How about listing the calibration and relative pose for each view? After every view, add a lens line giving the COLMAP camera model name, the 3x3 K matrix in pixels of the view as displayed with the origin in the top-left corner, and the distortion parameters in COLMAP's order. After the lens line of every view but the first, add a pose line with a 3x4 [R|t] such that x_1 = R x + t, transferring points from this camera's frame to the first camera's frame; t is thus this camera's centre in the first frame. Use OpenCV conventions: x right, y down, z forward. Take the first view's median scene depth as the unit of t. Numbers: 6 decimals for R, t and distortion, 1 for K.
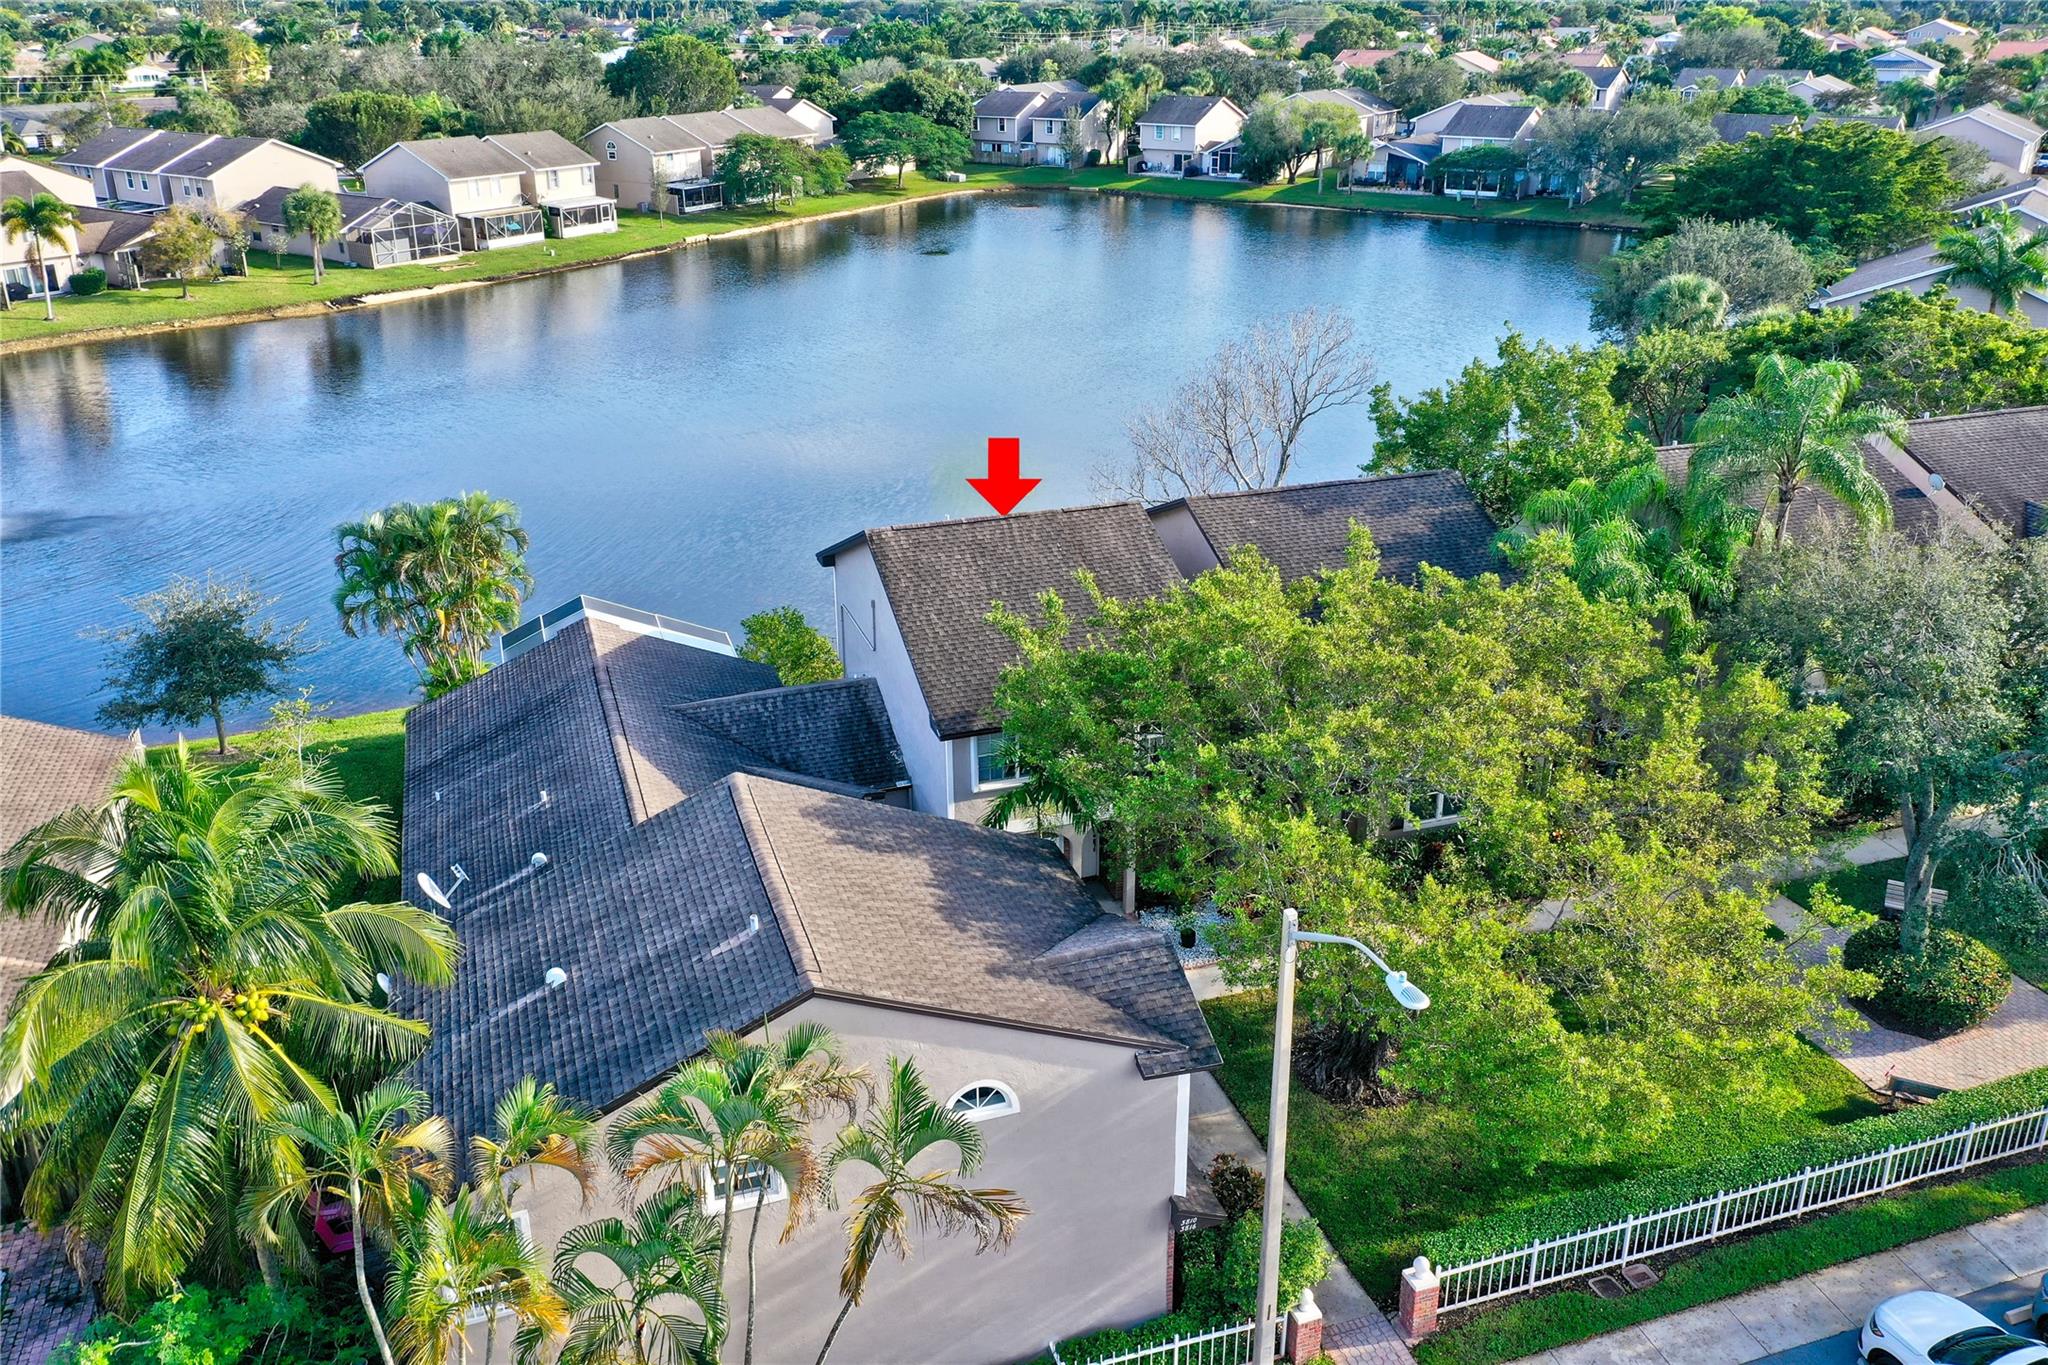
lens RADIAL K [[1642.1, 0, 1024.8], [0, 1642.1, 615.4], [0, 0, 1]] dist [0.012987, -0.005413]
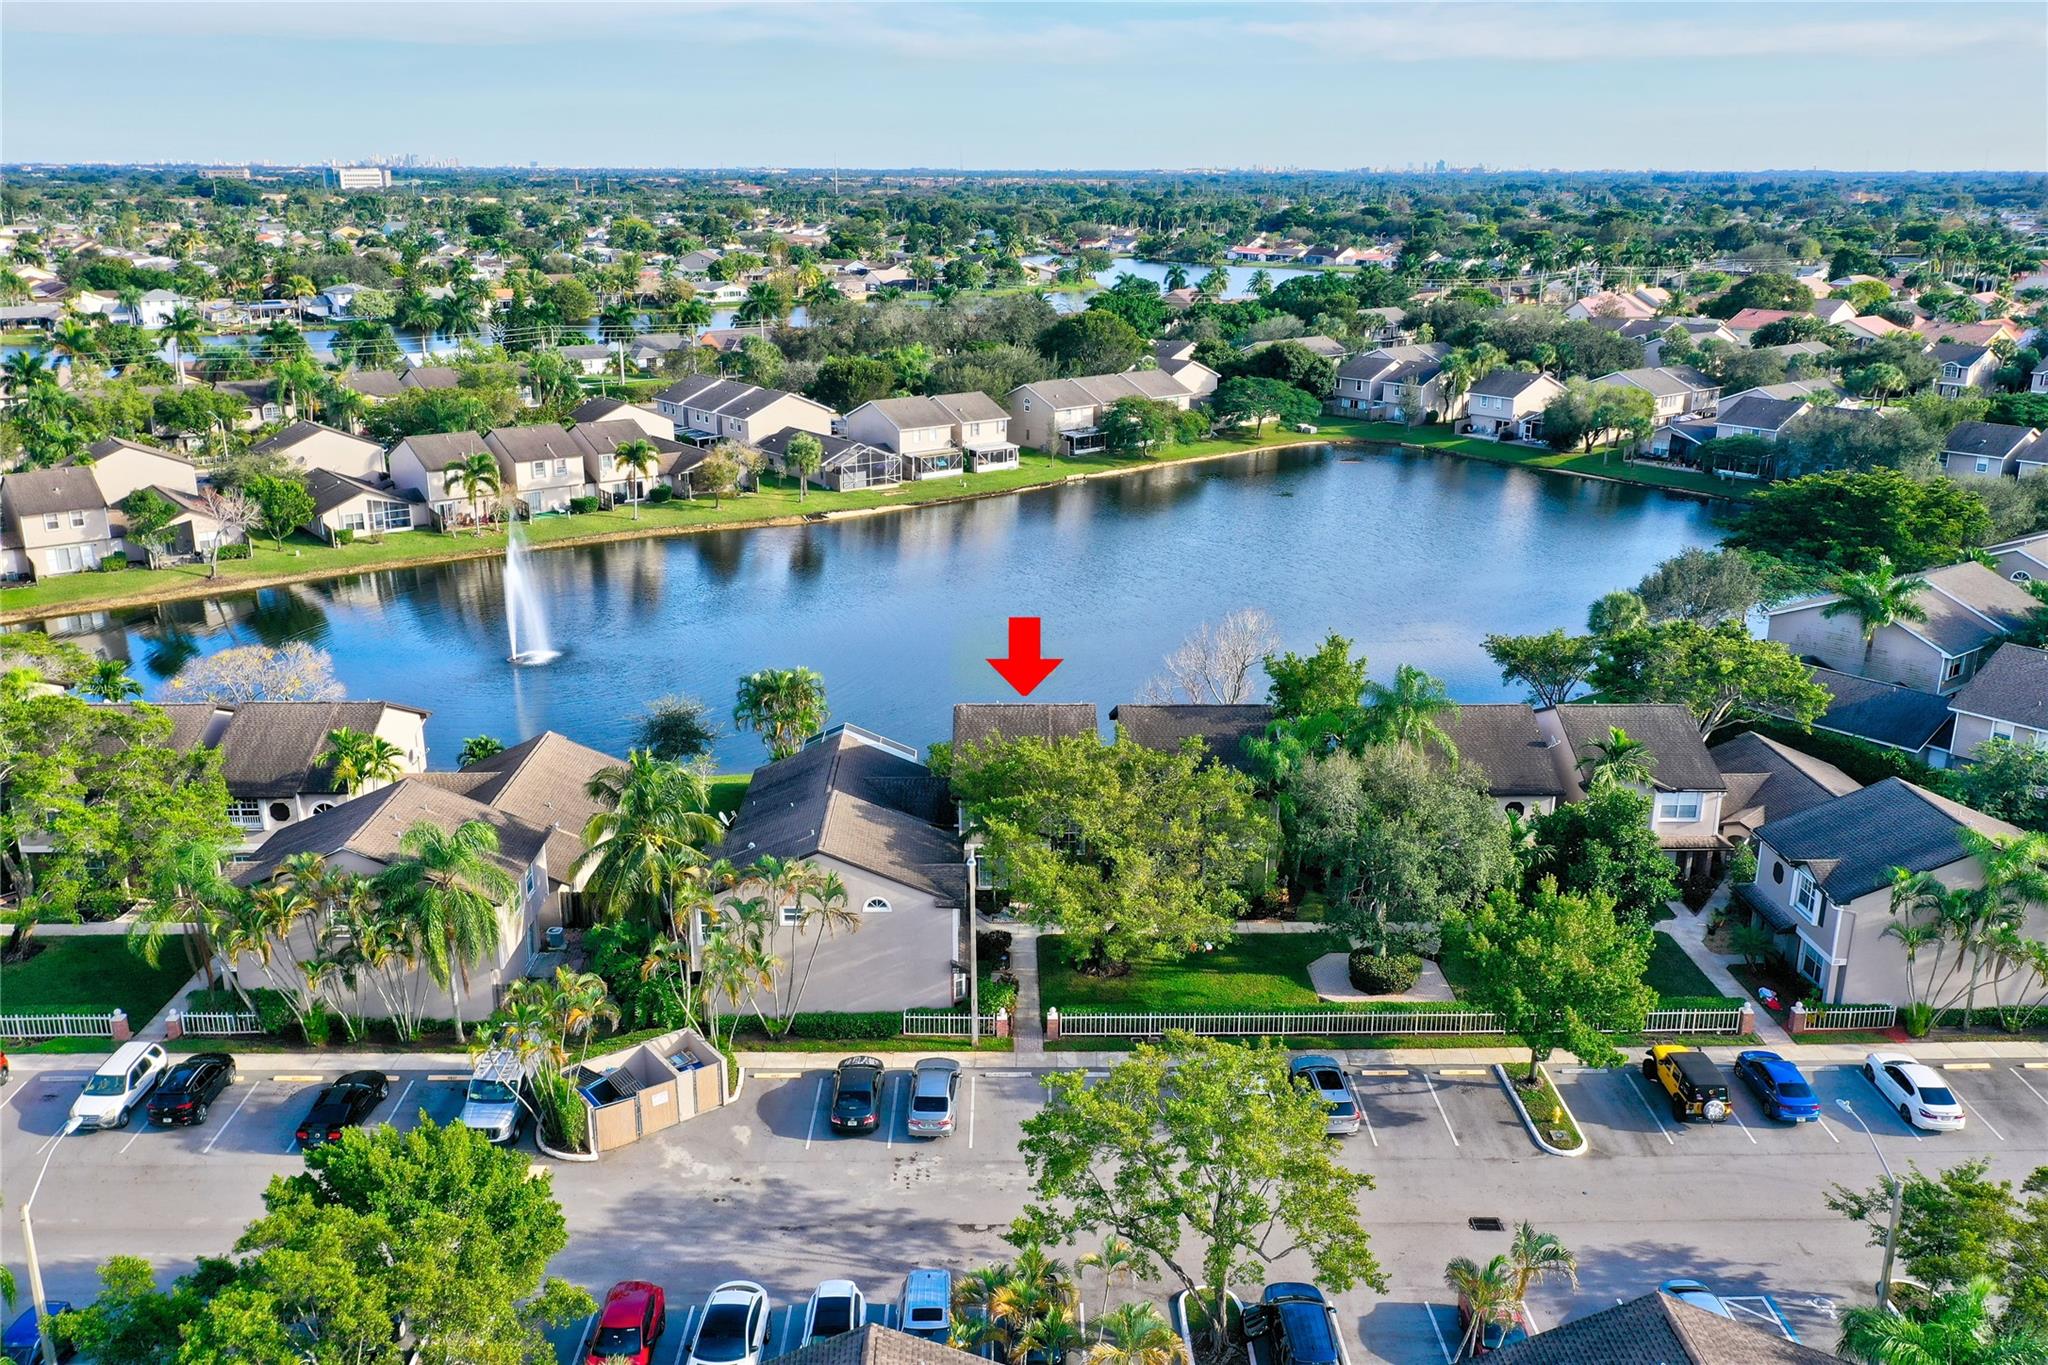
lens RADIAL K [[1654.7, 0, 1024.0], [0, 1654.7, 682.5], [0, 0, 1]] dist [0.035709, -0.004003]
pose [[0.952591, 0.099044, -0.287683, 0.172635], [-0.117253, 0.992002, -0.046726, 0.002649], [0.280754, 0.078242, 0.956585, -0.294738]]
